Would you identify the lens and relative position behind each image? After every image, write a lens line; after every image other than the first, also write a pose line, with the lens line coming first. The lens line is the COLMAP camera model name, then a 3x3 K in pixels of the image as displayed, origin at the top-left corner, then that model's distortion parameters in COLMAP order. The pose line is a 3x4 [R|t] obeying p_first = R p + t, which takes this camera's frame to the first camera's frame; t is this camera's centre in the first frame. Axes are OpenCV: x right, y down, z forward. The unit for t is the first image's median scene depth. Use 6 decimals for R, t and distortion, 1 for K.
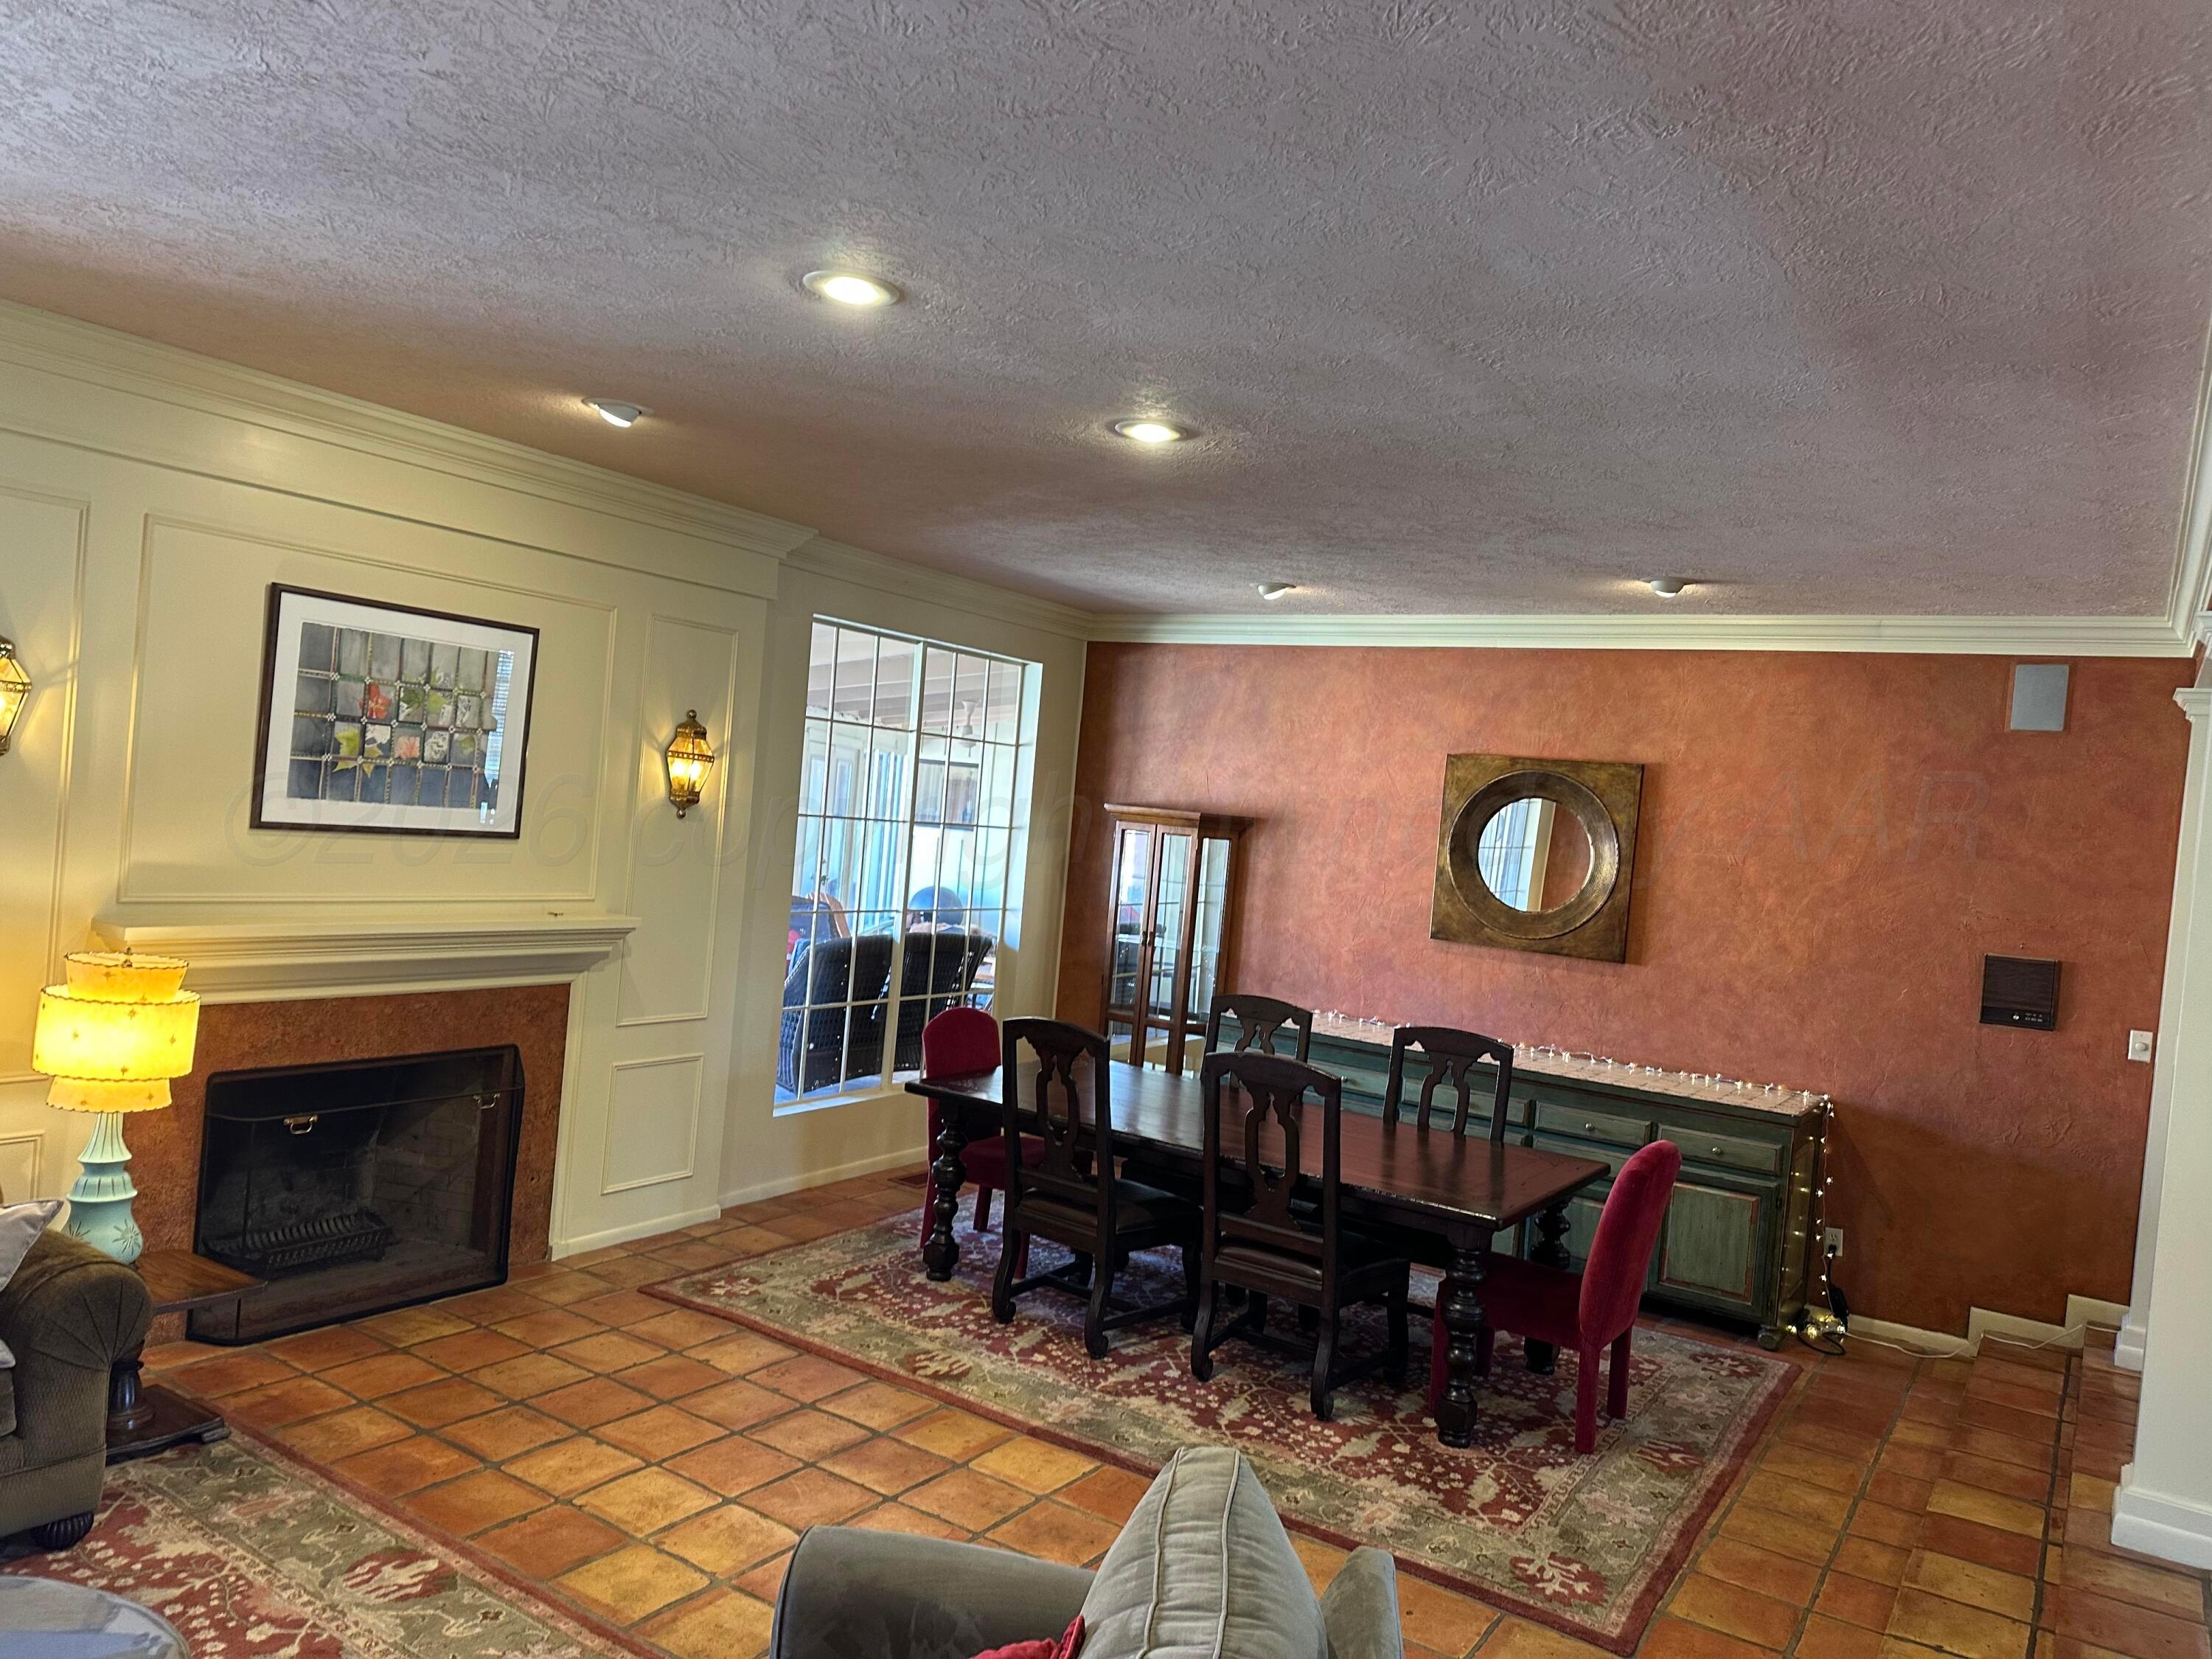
lens RADIAL K [[1518.9, 0, 1106.0], [0, 1518.9, 829.5], [0, 0, 1]] dist [-0.001741, -0.000031]
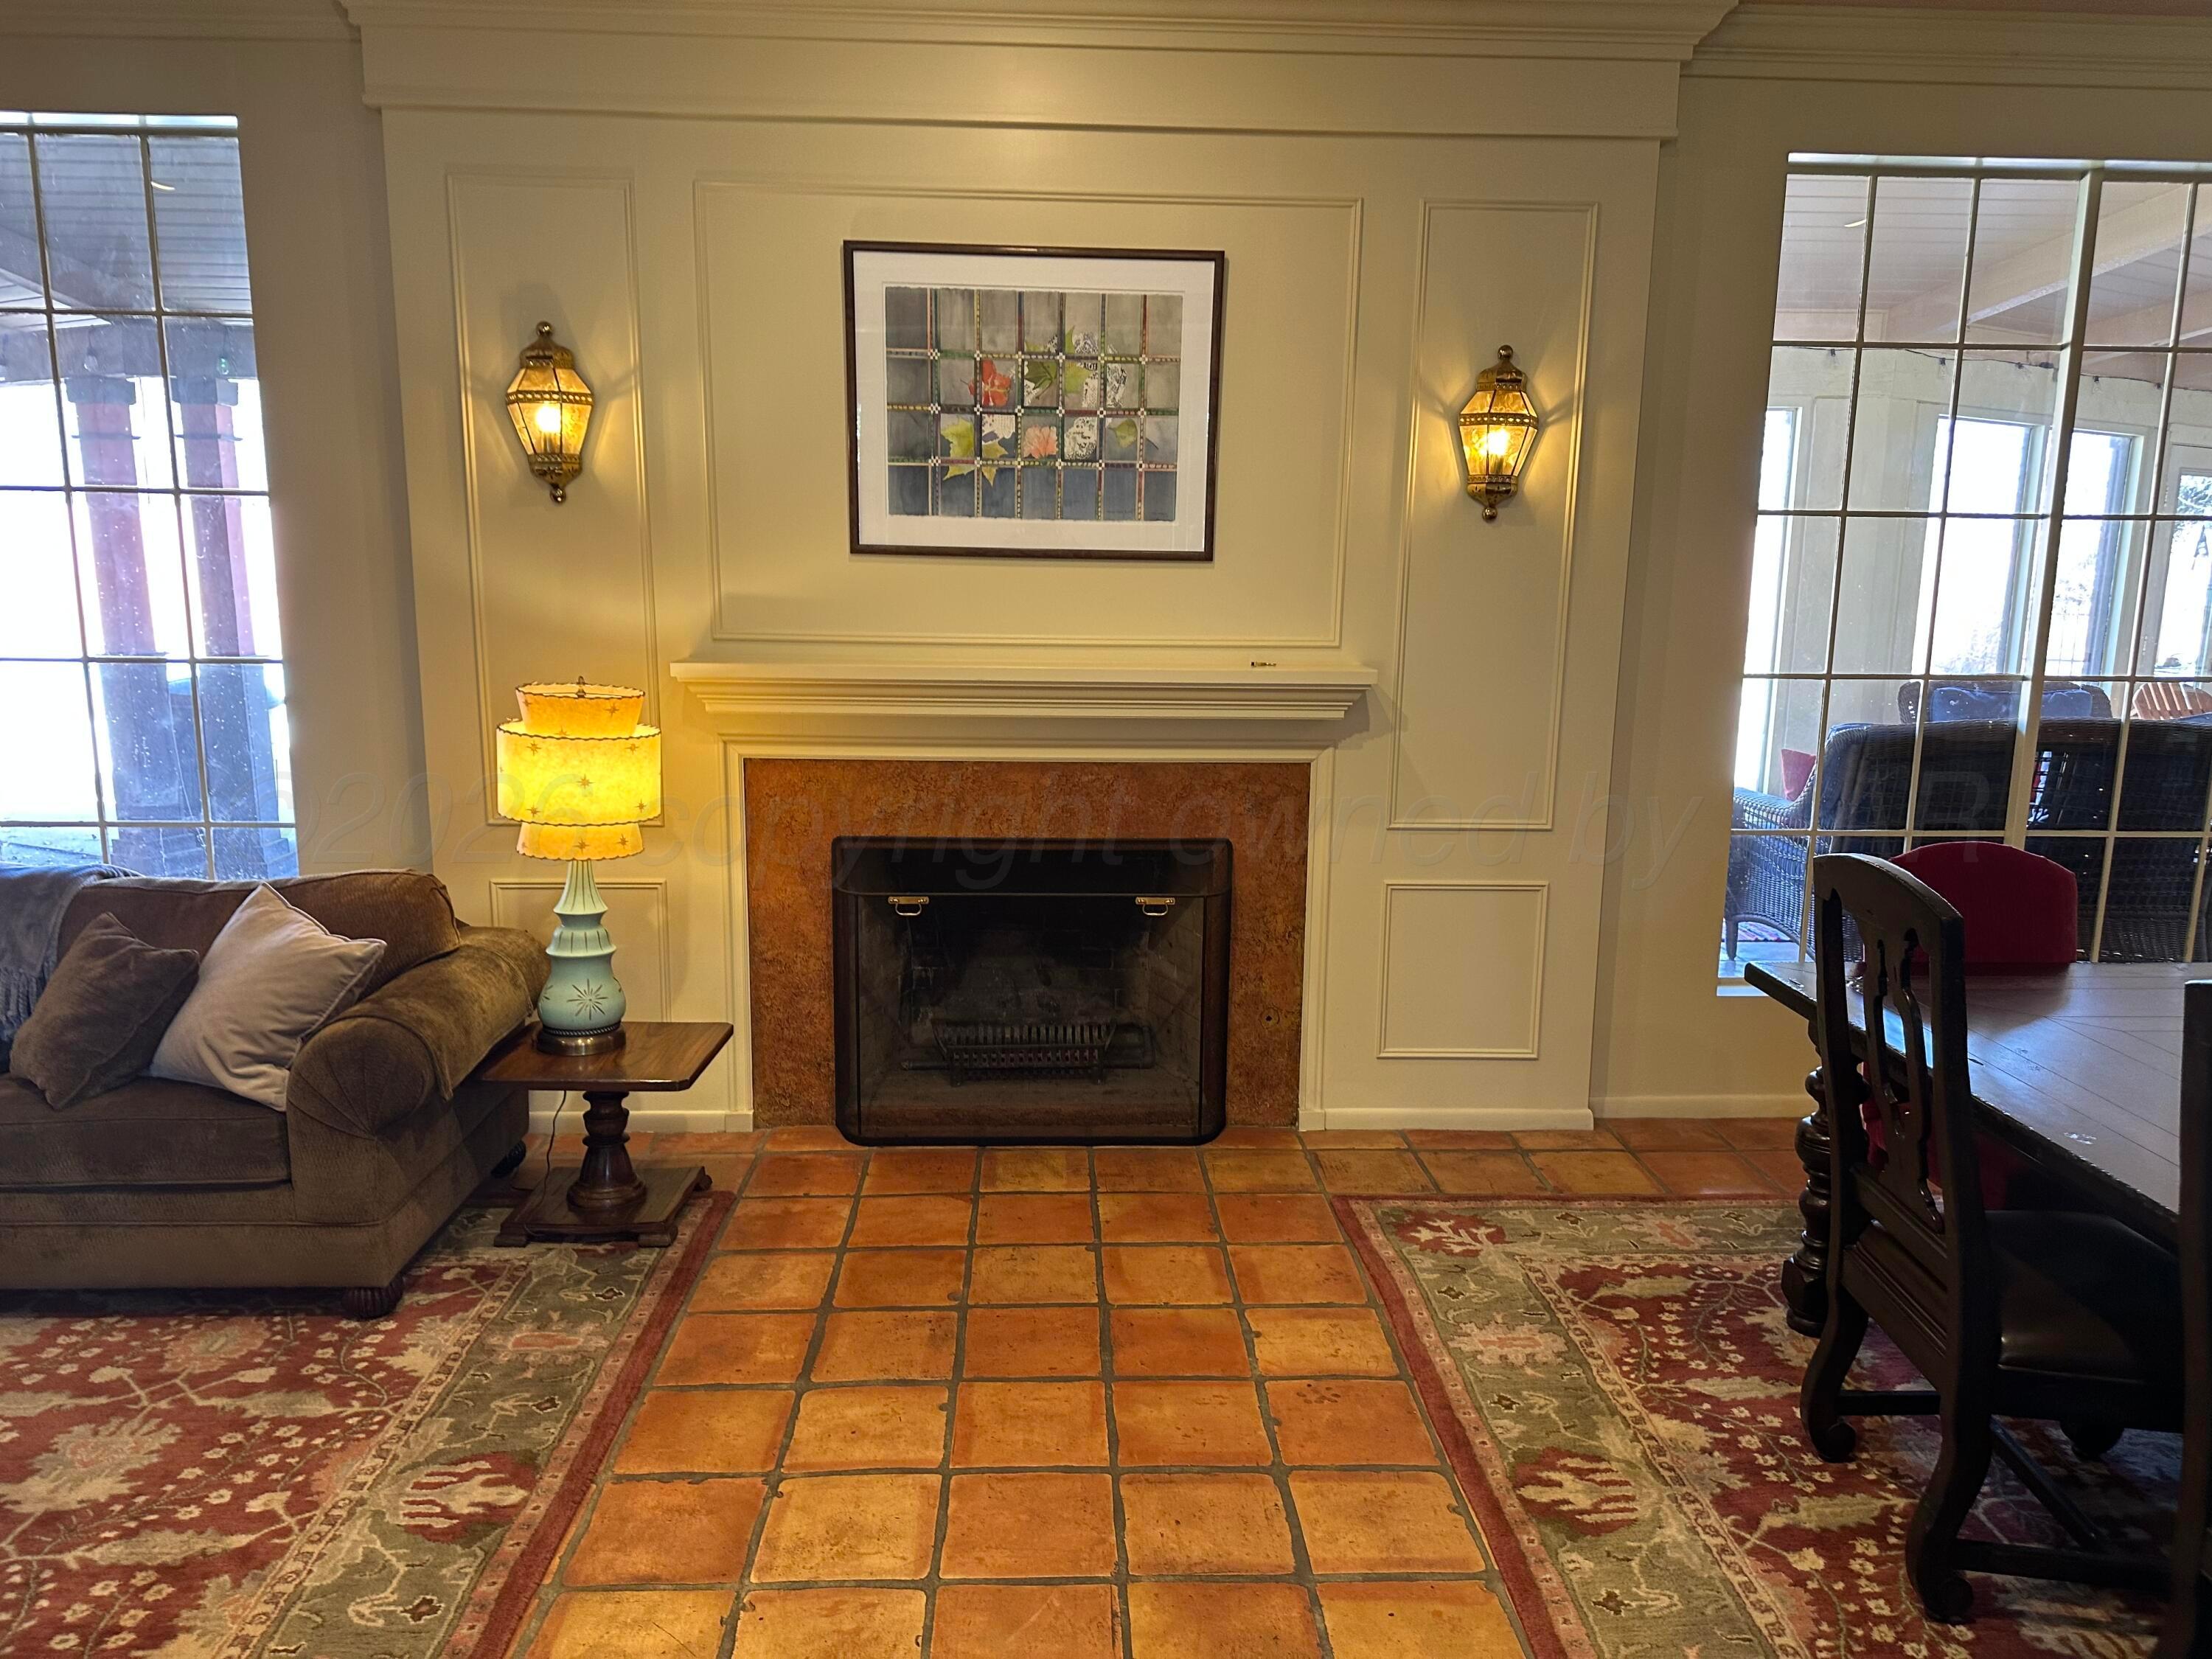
lens RADIAL K [[1545.9, 0, 1110.8], [0, 1545.9, 836.3], [0, 0, 1]] dist [0.154813, -0.208824]
pose [[0.582619, 0.069018, -0.809810, 0.218705], [0.025419, 0.994353, 0.103034, 0.064854], [0.812348, -0.080614, 0.577574, 0.555203]]
